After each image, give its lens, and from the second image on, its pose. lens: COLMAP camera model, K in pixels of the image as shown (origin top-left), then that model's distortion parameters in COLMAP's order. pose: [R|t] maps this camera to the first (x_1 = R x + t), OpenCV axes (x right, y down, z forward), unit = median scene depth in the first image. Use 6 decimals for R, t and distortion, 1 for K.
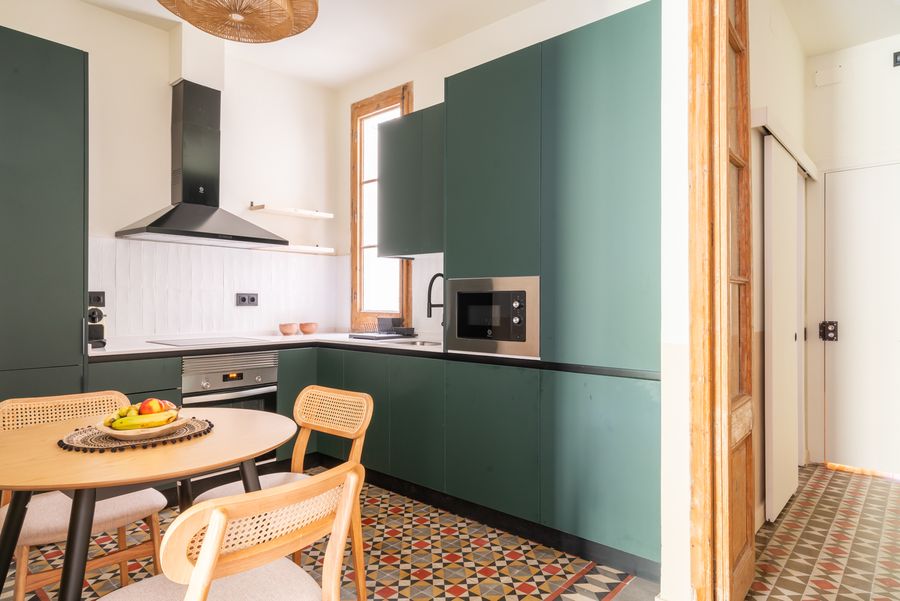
lens RADIAL K [[537.9, 0, 448.8], [0, 537.9, 303.2], [0, 0, 1]] dist [0.005625, 0.001570]
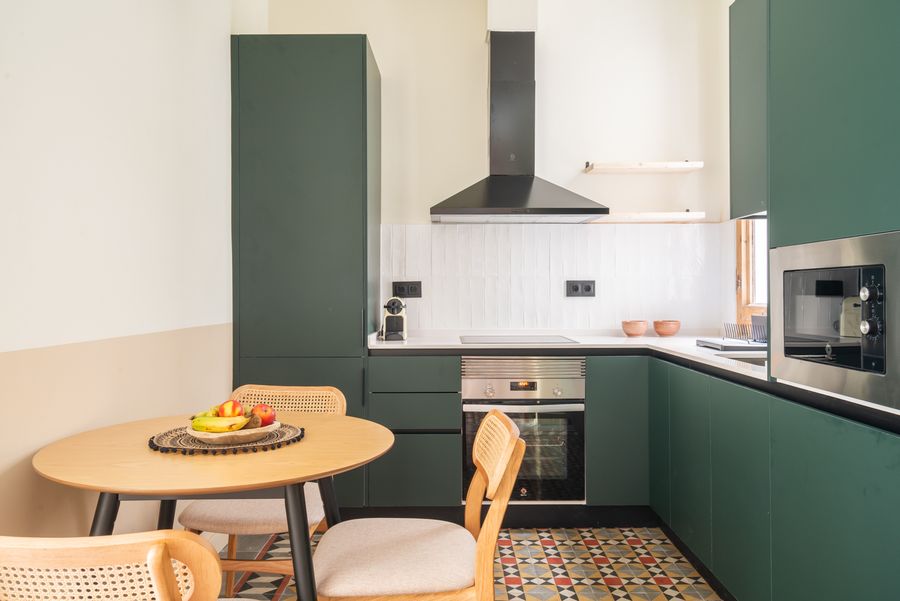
lens RADIAL K [[650.4, 0, 450.3], [0, 650.4, 296.9], [0, 0, 1]] dist [-0.004615, 0.000059]
pose [[0.660608, 0.001130, -0.750730, 0.351381], [0.003378, 0.999984, 0.004477, 0.001087], [0.750723, -0.005493, 0.660594, 0.396701]]
